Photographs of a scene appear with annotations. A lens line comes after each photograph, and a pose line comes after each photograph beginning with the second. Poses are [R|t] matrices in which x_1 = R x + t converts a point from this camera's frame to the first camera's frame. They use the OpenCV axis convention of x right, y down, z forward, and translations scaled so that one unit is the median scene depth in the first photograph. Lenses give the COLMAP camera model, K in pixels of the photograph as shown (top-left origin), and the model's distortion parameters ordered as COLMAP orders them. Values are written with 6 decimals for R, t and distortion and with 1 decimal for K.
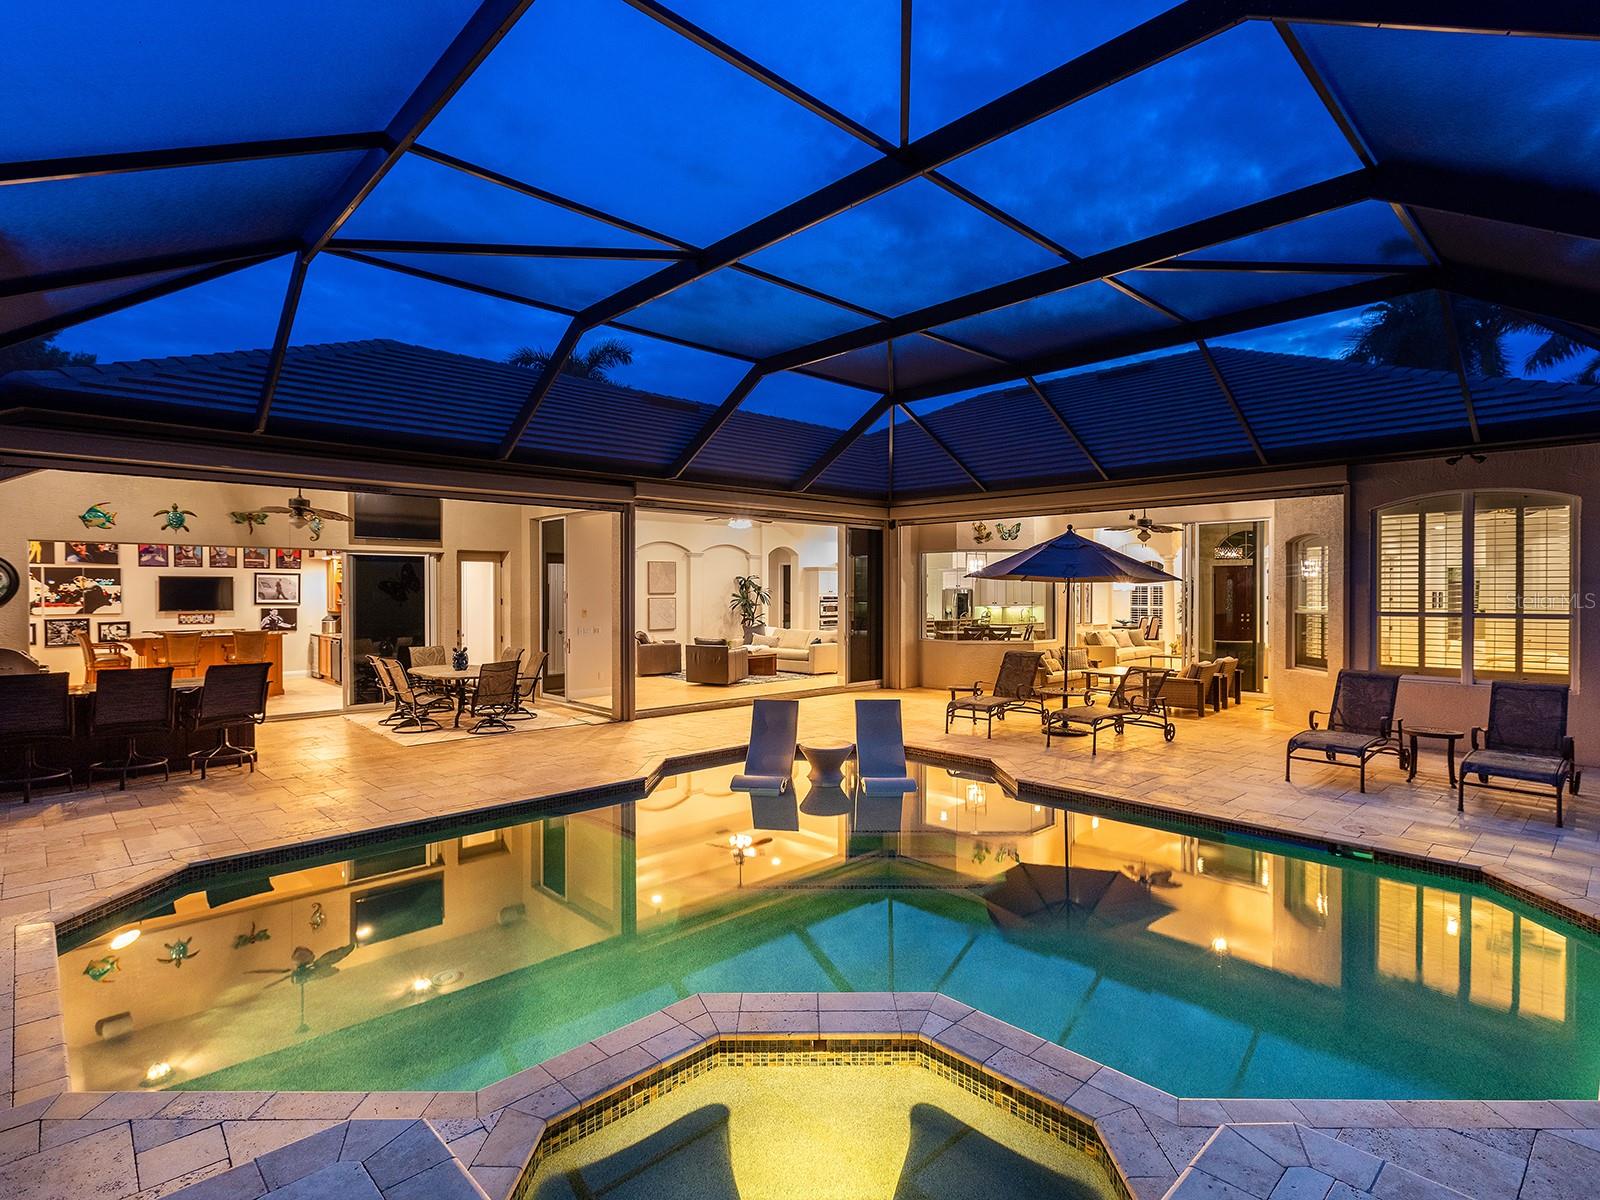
lens RADIAL K [[798.3, 0, 827.2], [0, 798.3, 603.5], [0, 0, 1]] dist [-0.001366, 0.000315]
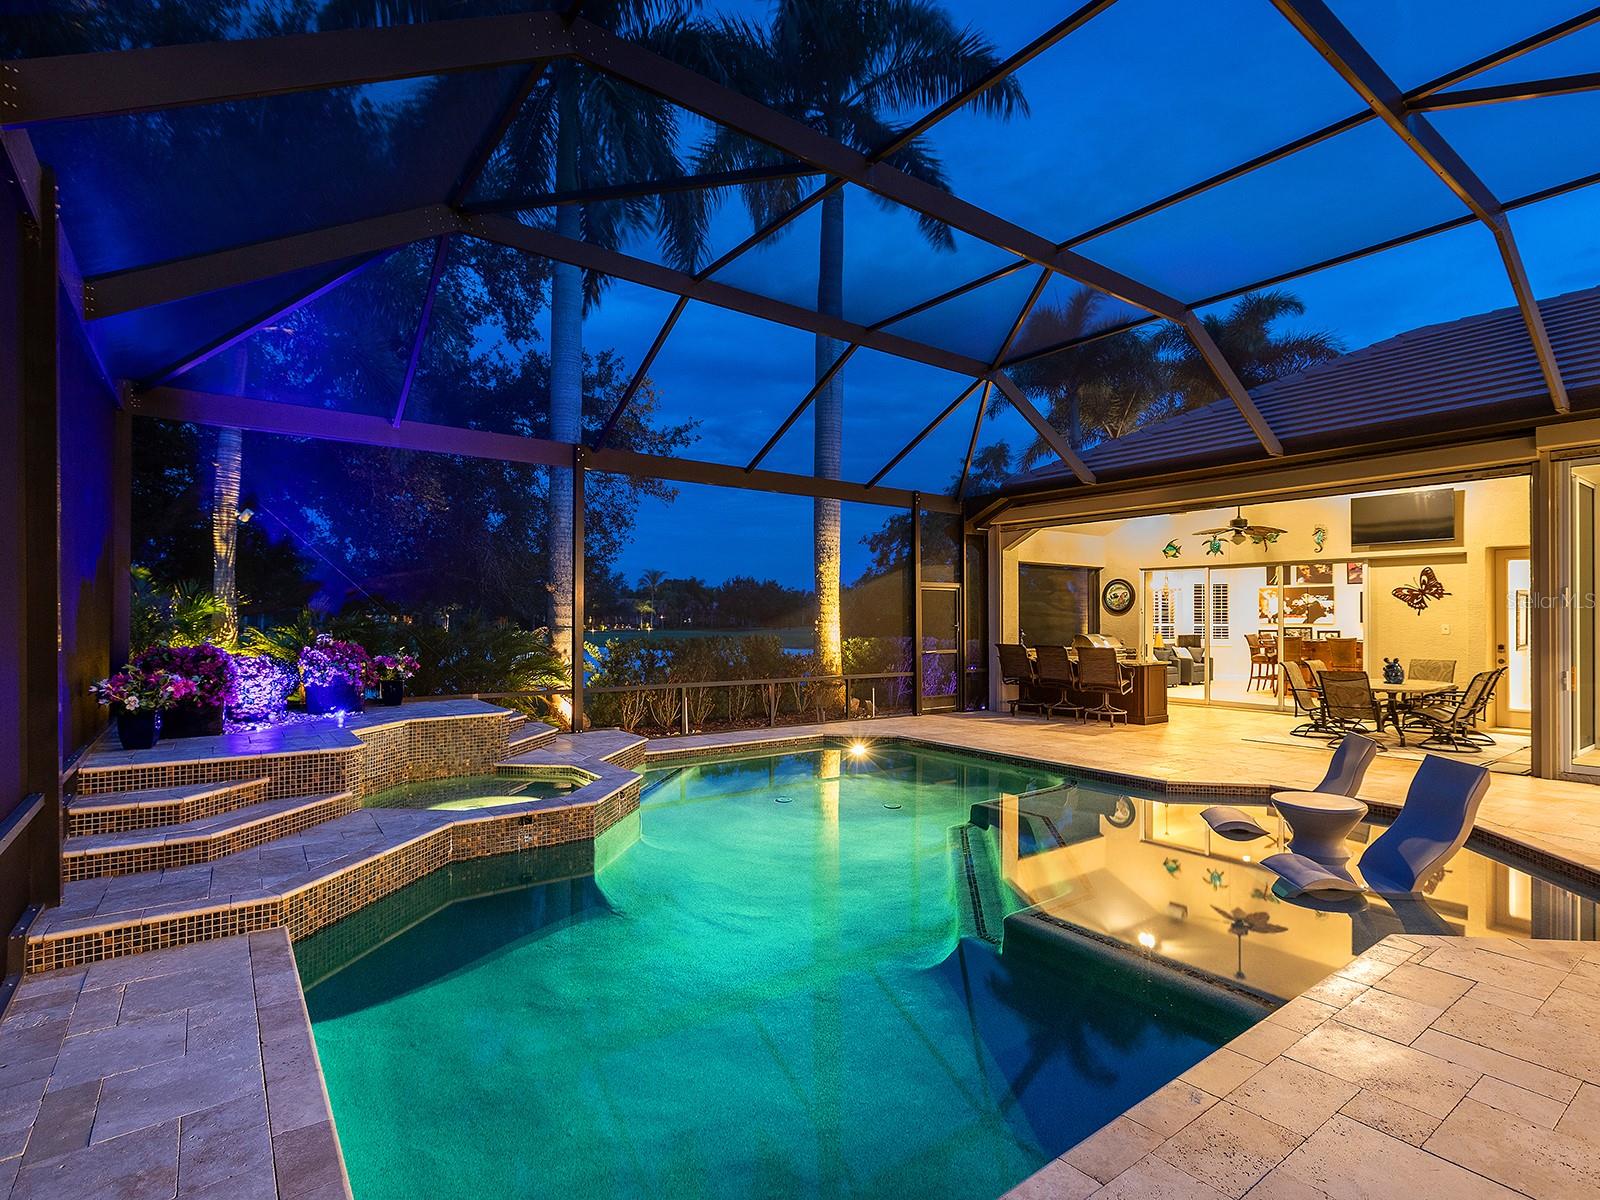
lens RADIAL K [[798.3, 0, 827.2], [0, 798.3, 603.5], [0, 0, 1]] dist [-0.001366, 0.000315]
pose [[-0.125834, -0.020103, -0.991848, 0.425953], [-0.018847, 0.999663, -0.017871, 0.018580], [0.991872, 0.016445, -0.126171, 0.405434]]
